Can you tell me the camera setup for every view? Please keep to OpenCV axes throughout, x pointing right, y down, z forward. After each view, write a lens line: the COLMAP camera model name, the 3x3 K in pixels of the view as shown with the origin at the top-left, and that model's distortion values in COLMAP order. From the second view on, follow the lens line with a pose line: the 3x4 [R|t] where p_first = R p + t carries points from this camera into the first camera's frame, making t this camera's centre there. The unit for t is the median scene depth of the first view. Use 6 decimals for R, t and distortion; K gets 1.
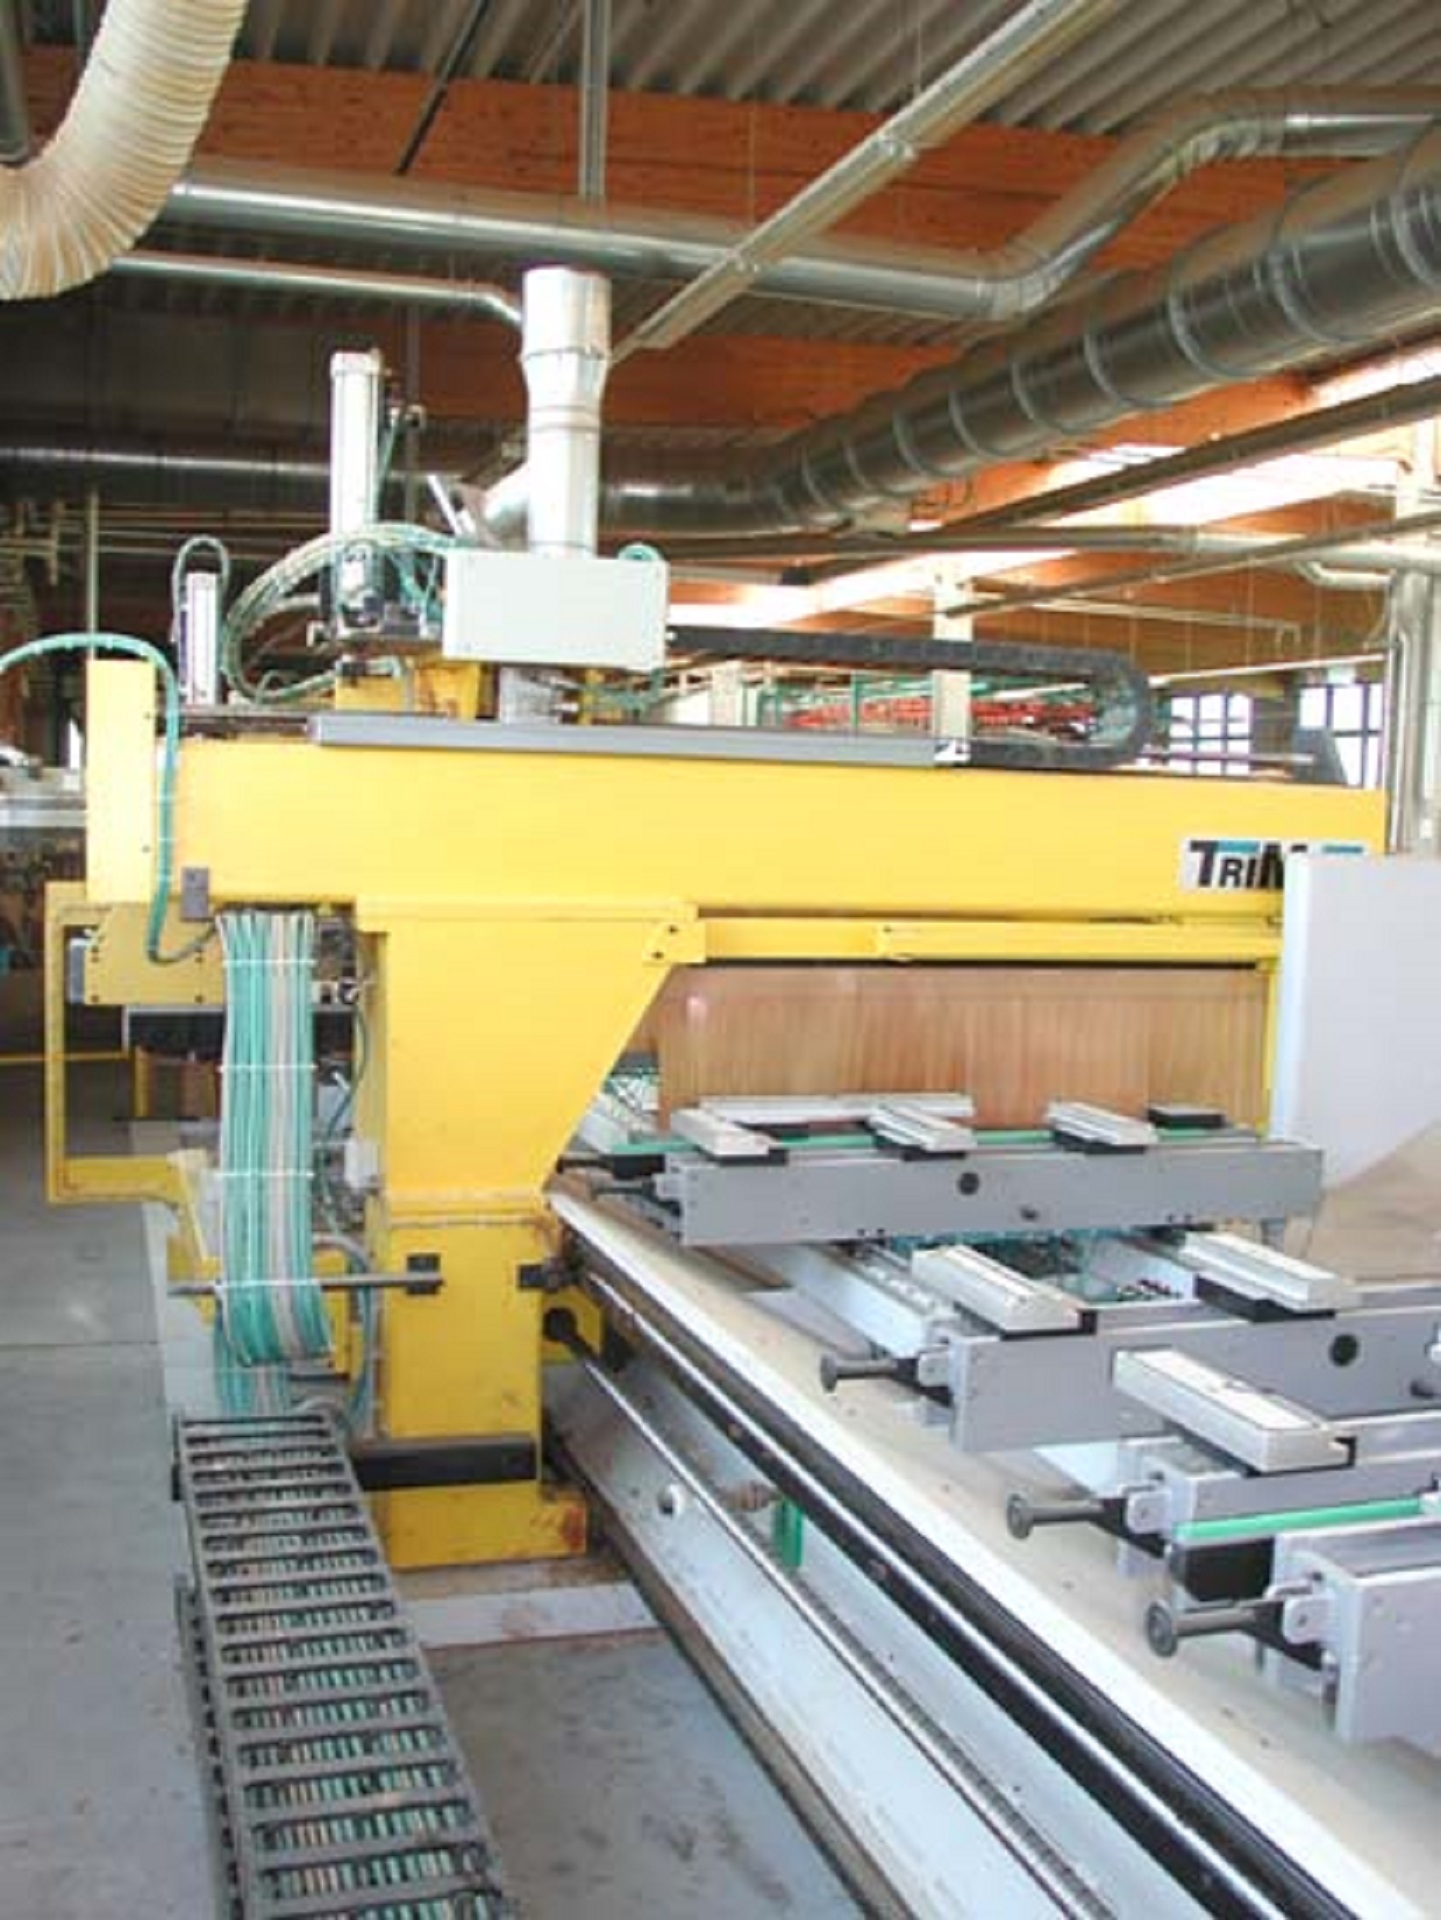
lens RADIAL K [[1942.4, 0, 720.5], [0, 1942.4, 960.0], [0, 0, 1]] dist [-0.098327, 0.002018]
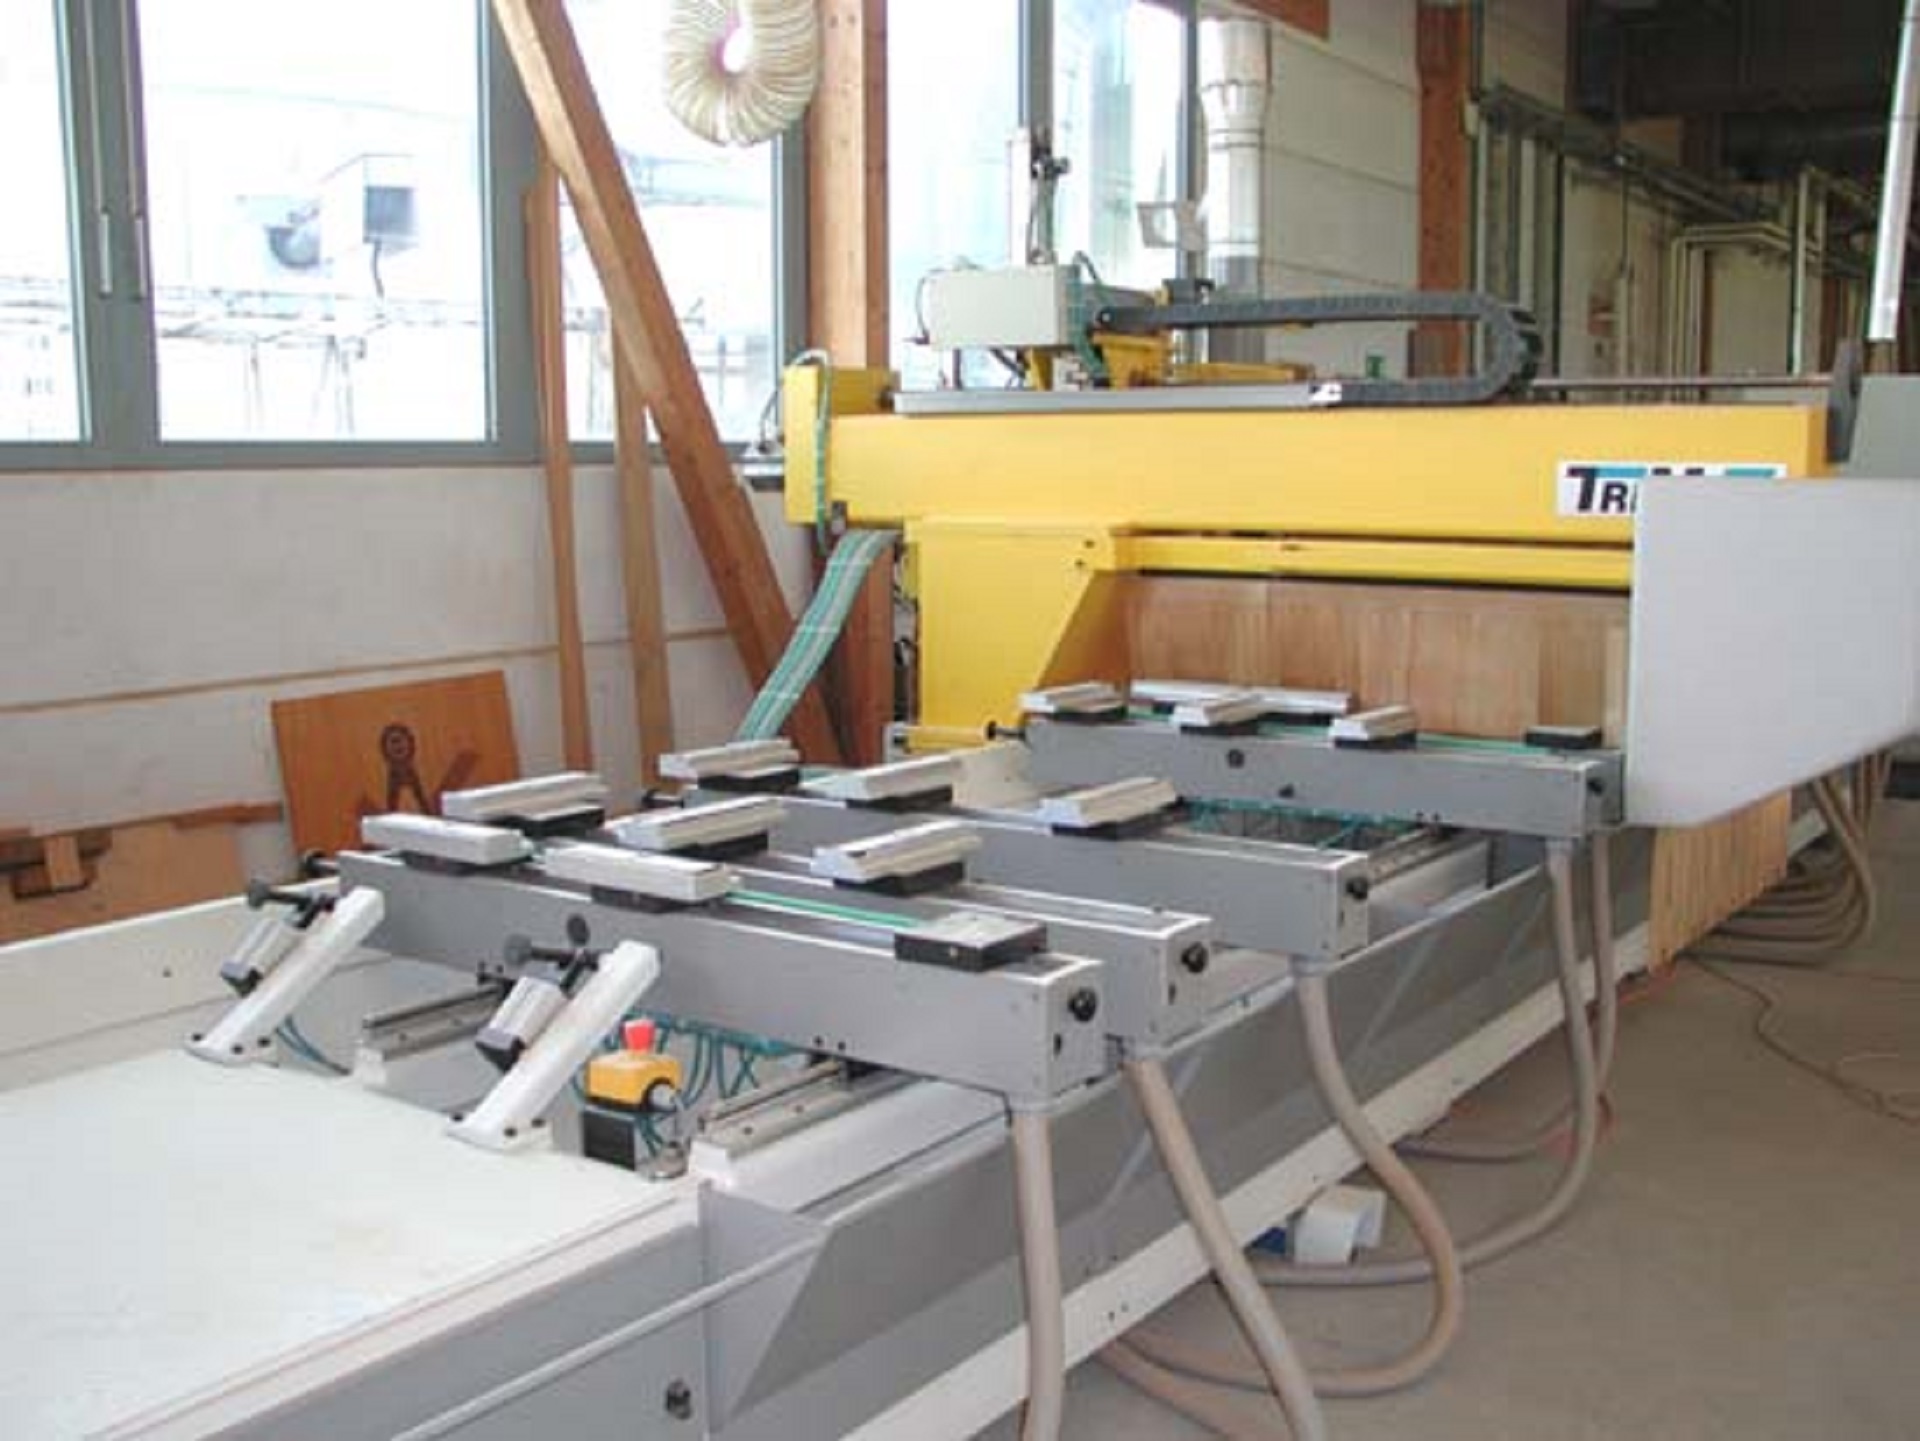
lens RADIAL K [[1942.4, 0, 960.0], [0, 1942.4, 720.5], [0, 0, 1]] dist [-0.098327, 0.002018]
pose [[0.587782, 0.083169, -0.804733, 0.934578], [-0.029291, 0.996237, 0.081566, -0.001245], [0.808489, -0.024372, 0.588006, 0.143367]]
